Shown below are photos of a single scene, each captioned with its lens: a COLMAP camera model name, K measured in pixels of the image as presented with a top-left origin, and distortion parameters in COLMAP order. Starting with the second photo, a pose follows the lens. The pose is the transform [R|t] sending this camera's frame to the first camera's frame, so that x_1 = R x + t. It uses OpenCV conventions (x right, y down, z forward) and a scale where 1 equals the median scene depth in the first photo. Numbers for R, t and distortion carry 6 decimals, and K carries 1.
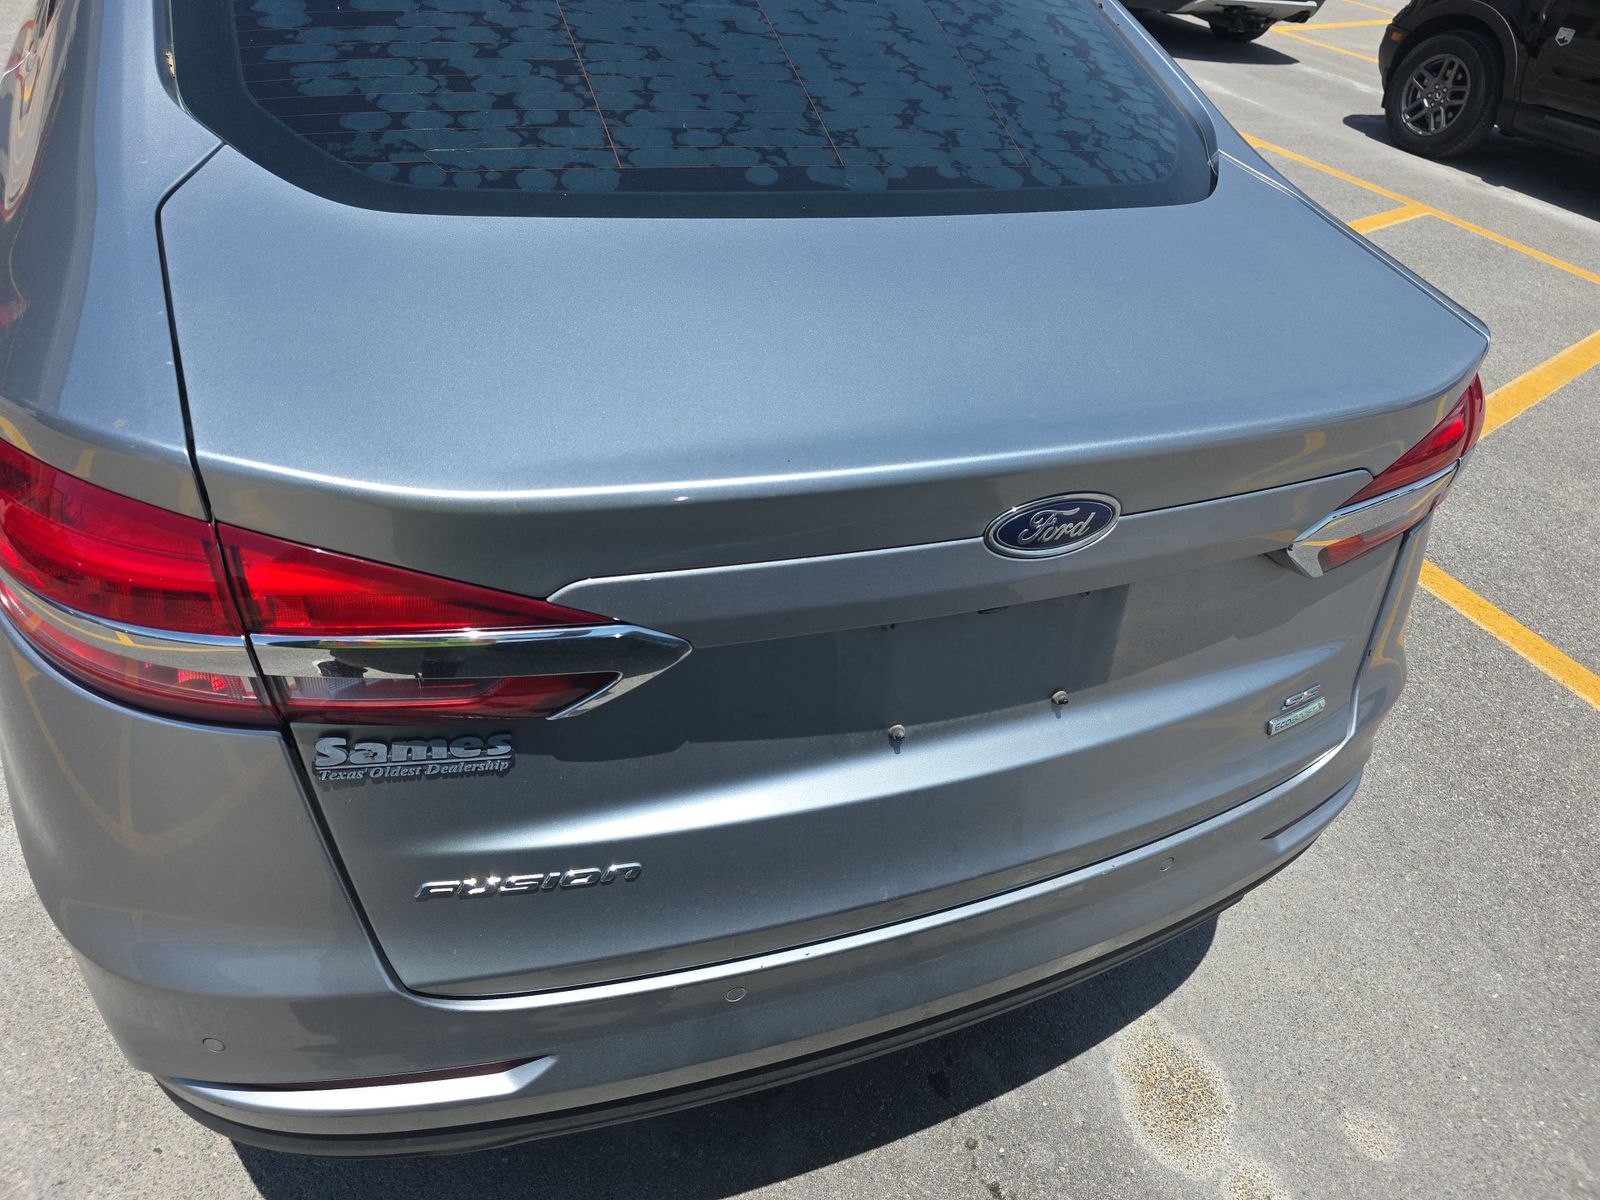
lens RADIAL K [[1070.0, 0, 800.0], [0, 1070.0, 600.0], [0, 0, 1]] dist [0.005737, 0.000233]
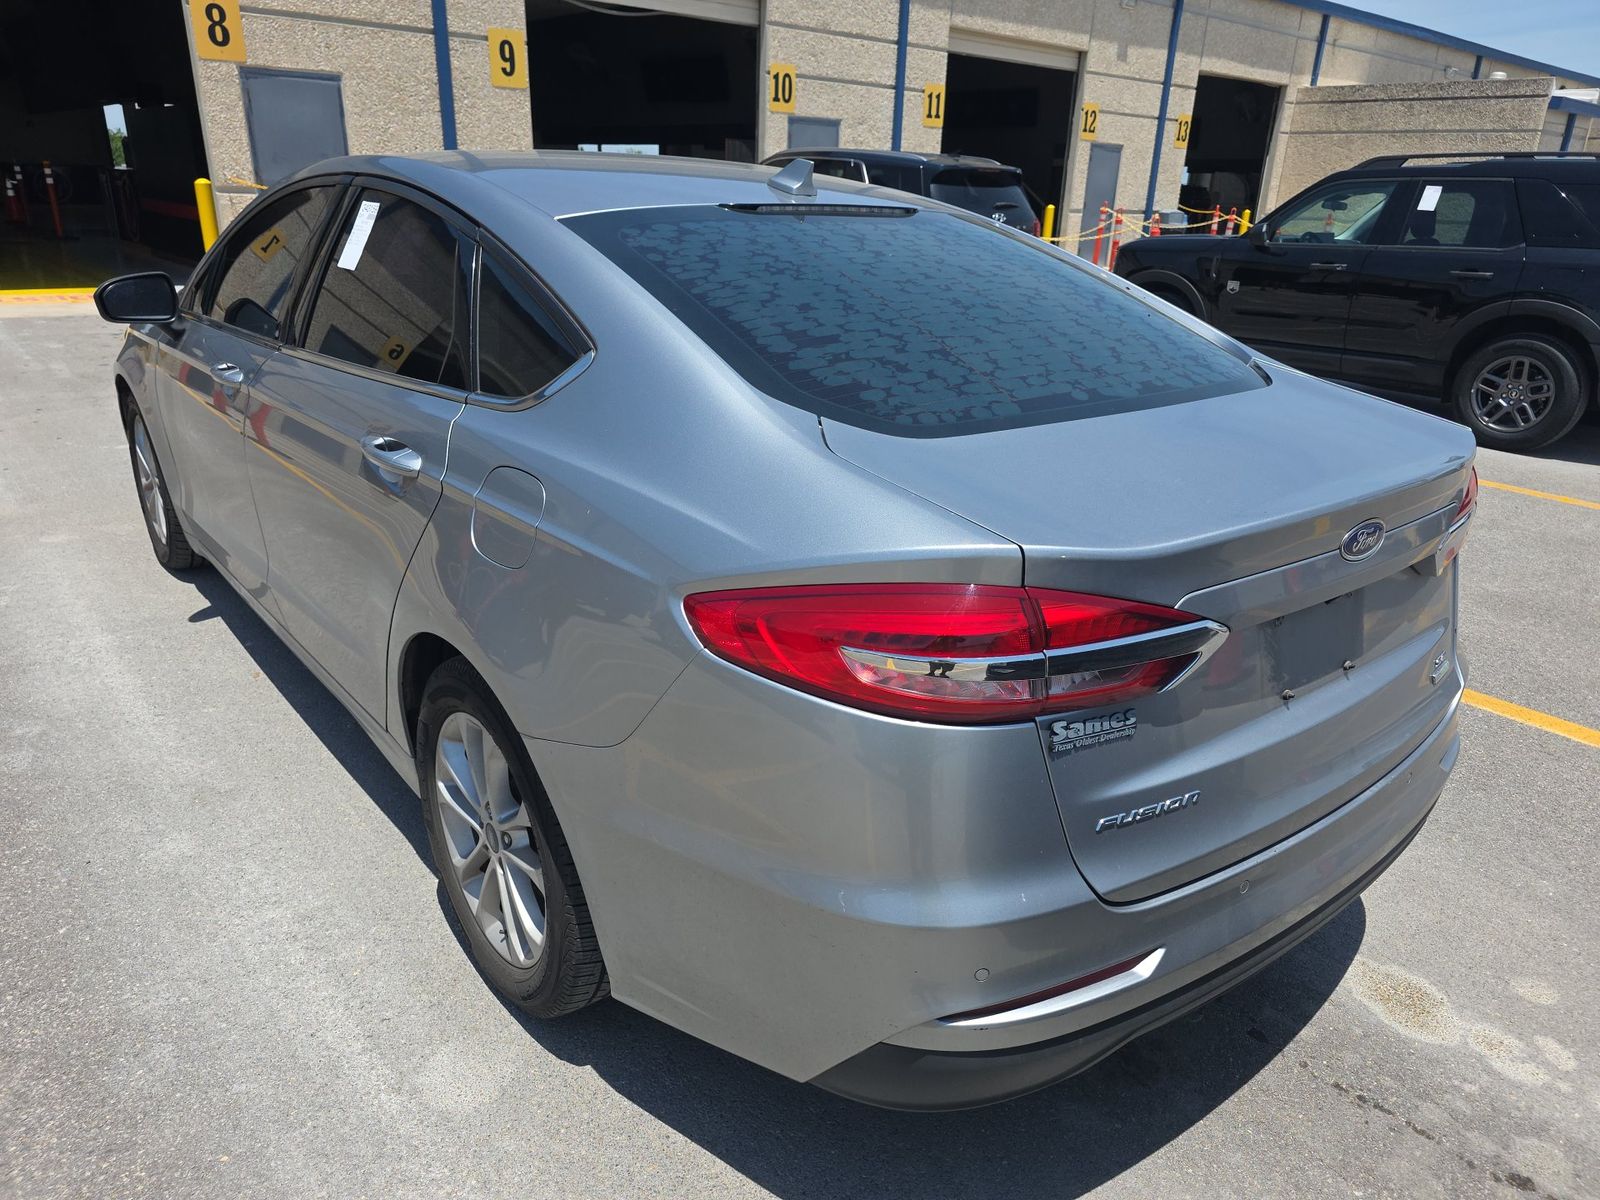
lens RADIAL K [[1074.5, 0, 839.1], [0, 1074.5, 618.9], [0, 0, 1]] dist [0.004956, 0.002190]
pose [[0.954340, -0.180630, 0.237924, -0.620521], [0.231707, 0.950301, -0.207944, 0.134108], [-0.188539, 0.253578, 0.948763, -0.297192]]
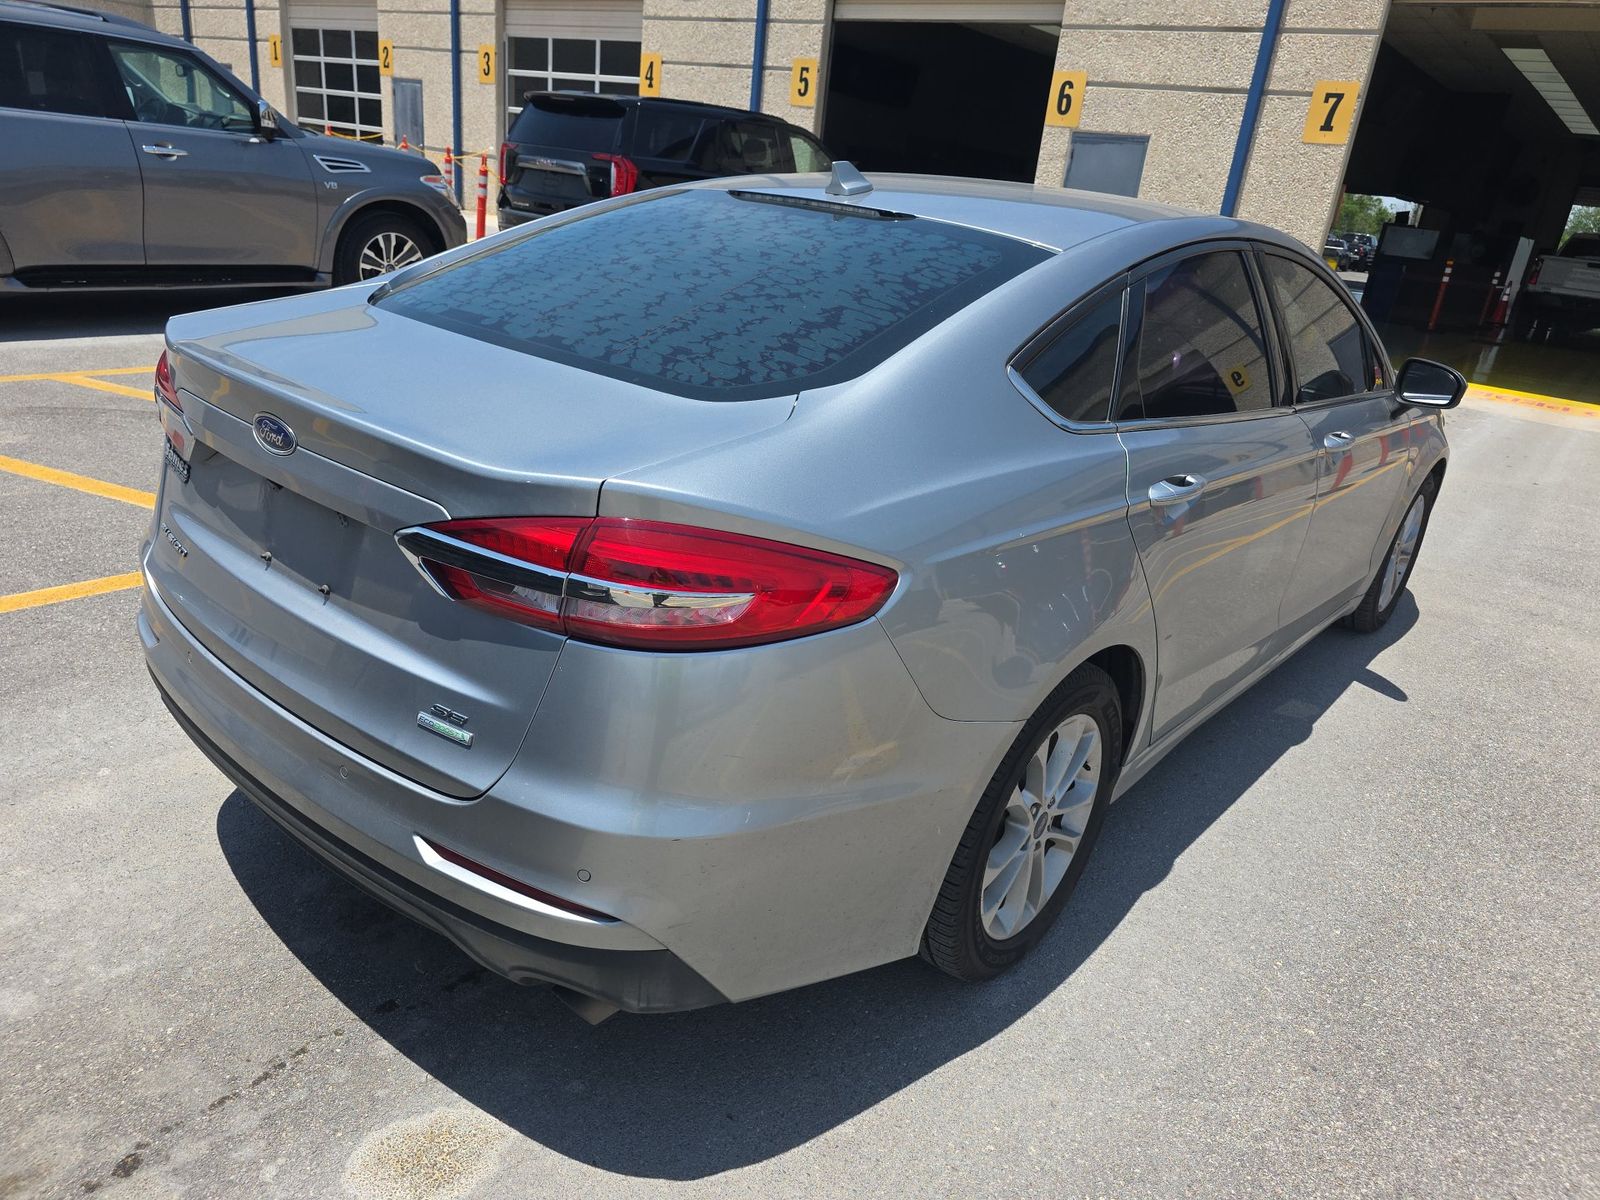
lens RADIAL K [[1052.9, 0, 803.1], [0, 1052.9, 658.0], [0, 0, 1]] dist [0.006866, 0.001830]
pose [[0.475847, 0.308717, -0.823568, 1.353636], [-0.573453, 0.818876, -0.024376, -0.143138], [0.666874, 0.483877, 0.566694, 0.459489]]
